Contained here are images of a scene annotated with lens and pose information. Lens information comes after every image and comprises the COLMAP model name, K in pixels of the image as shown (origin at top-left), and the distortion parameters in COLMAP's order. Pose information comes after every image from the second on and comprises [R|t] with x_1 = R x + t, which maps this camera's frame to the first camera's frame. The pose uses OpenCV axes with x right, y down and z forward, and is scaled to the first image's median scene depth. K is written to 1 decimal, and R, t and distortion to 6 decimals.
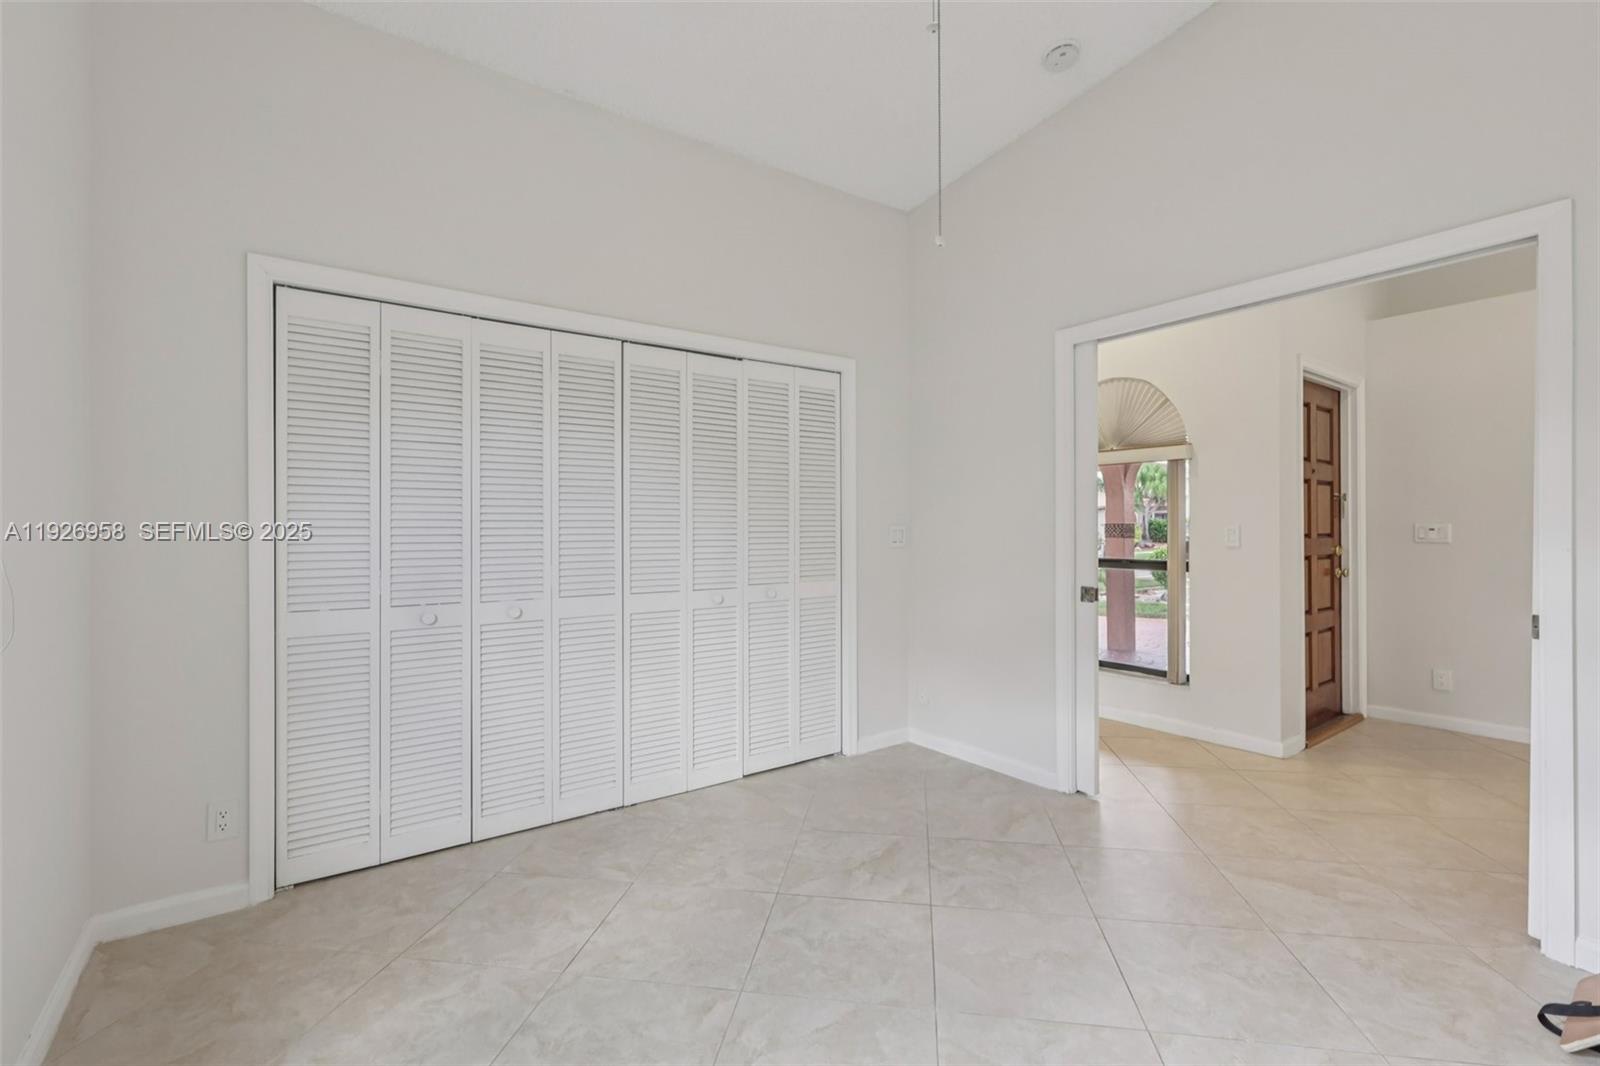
lens RADIAL K [[720.5, 0, 800.0], [0, 720.5, 533.0], [0, 0, 1]] dist [0.001957, 0.000694]
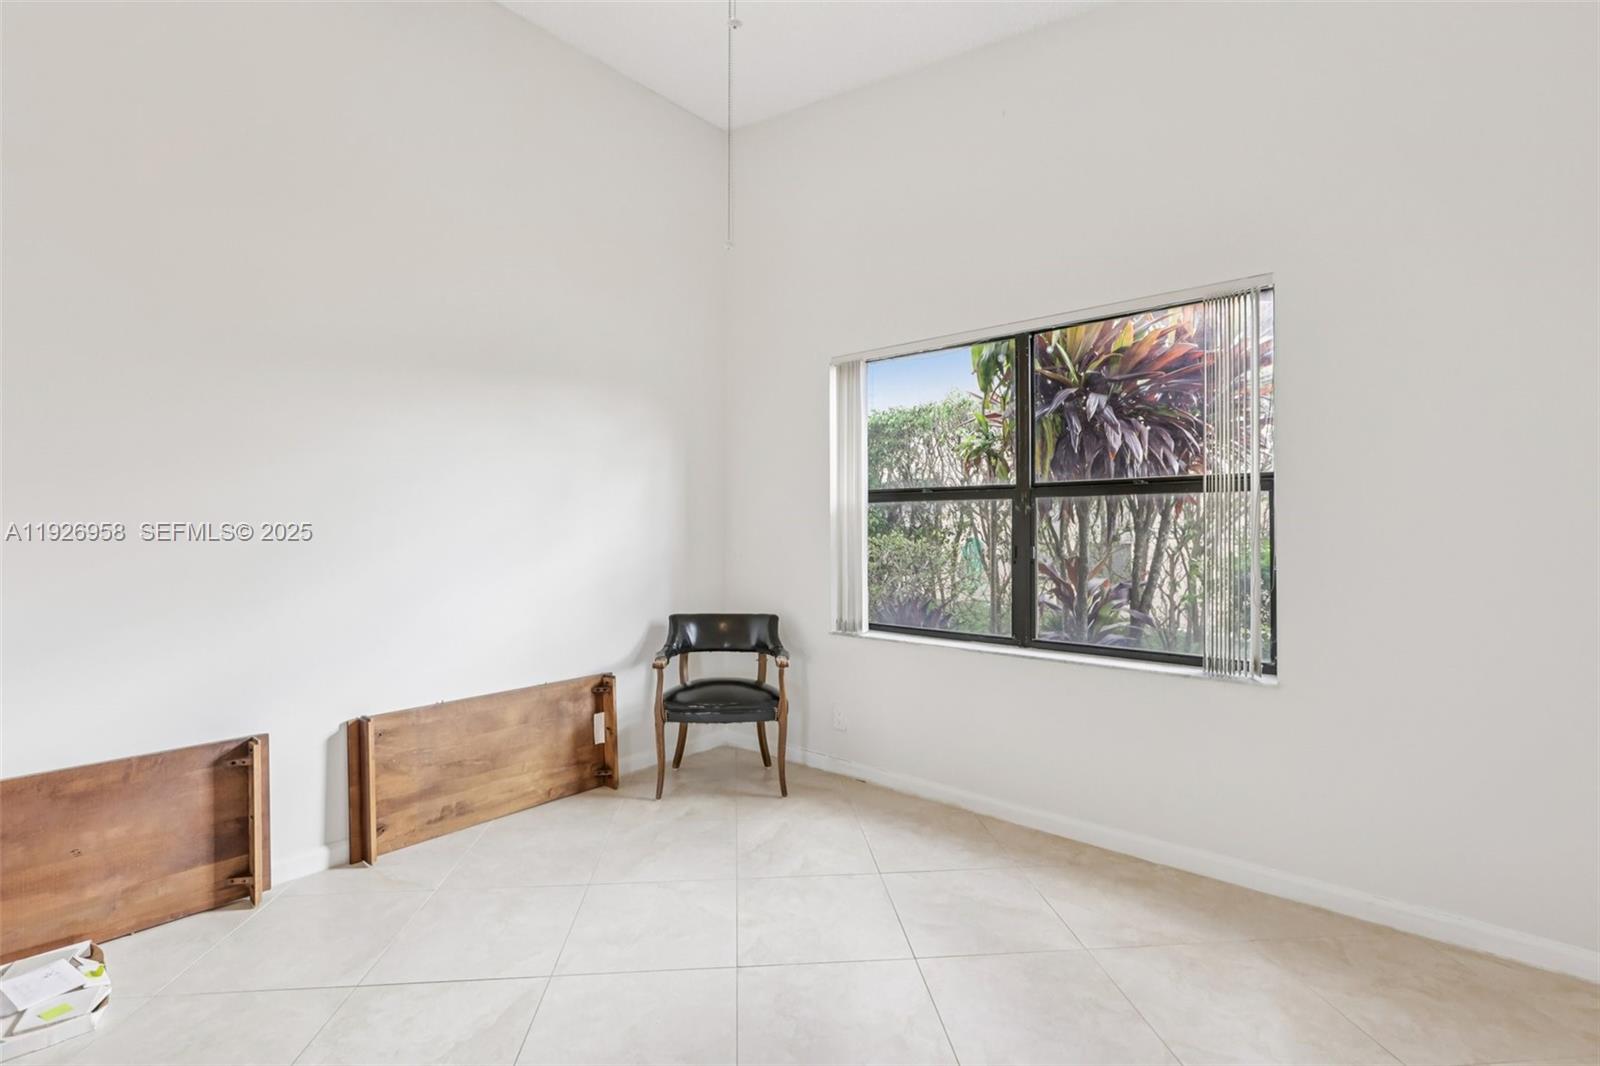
lens RADIAL K [[720.5, 0, 800.0], [0, 720.5, 533.0], [0, 0, 1]] dist [0.001957, 0.000694]
pose [[-0.974606, 0.005358, -0.223861, 0.215362], [0.003467, 0.999955, 0.008840, -0.001382], [0.223898, 0.007839, -0.974581, 1.353457]]
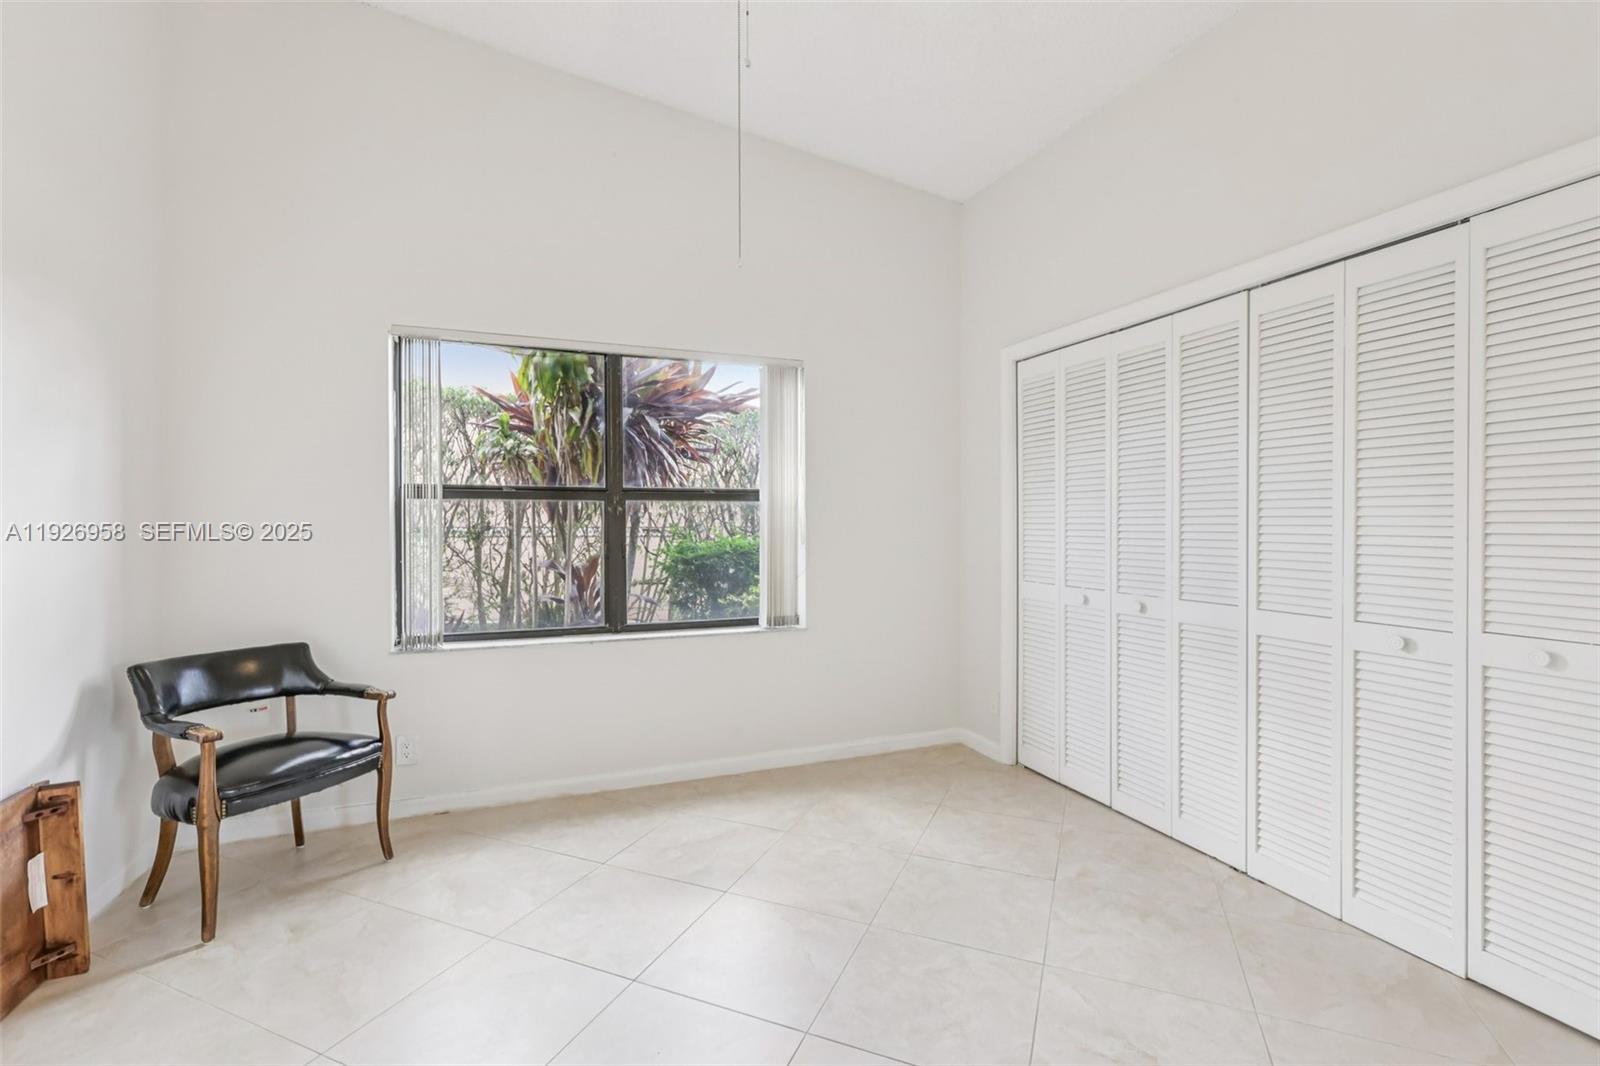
lens RADIAL K [[720.5, 0, 800.0], [0, 720.5, 533.0], [0, 0, 1]] dist [0.001957, 0.000694]
pose [[-0.251764, 0.018292, -0.967616, 0.826852], [-0.004199, 0.999791, 0.019993, -0.015492], [0.967779, 0.009097, -0.251635, 0.918286]]
